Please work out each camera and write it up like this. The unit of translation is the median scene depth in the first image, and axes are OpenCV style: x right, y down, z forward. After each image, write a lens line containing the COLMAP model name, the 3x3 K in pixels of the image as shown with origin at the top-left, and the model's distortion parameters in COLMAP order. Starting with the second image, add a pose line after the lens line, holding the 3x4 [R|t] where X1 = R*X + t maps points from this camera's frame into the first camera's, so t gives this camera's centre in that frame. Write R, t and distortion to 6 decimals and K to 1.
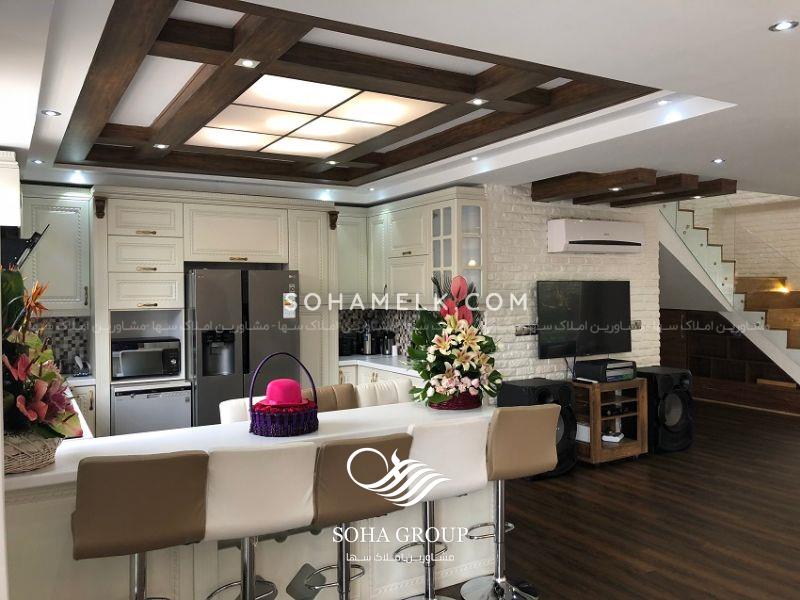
lens RADIAL K [[658.1, 0, 403.0], [0, 658.1, 305.0], [0, 0, 1]] dist [0.025222, -0.024171]
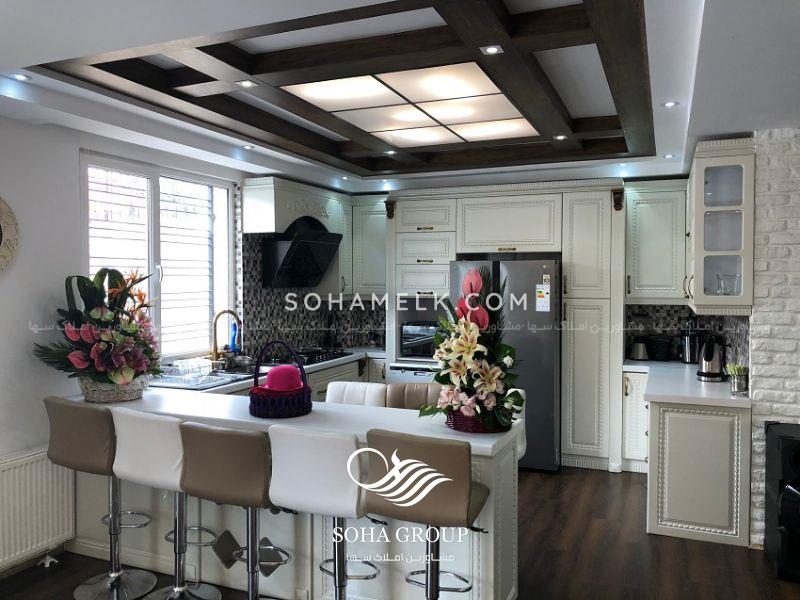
lens RADIAL K [[658.1, 0, 400.7], [0, 658.1, 294.5], [0, 0, 1]] dist [0.025222, -0.024171]
pose [[0.598901, 0.028217, -0.800326, 0.465143], [-0.022769, 0.999575, 0.018204, -0.017319], [0.800500, 0.007320, 0.599289, 0.295227]]
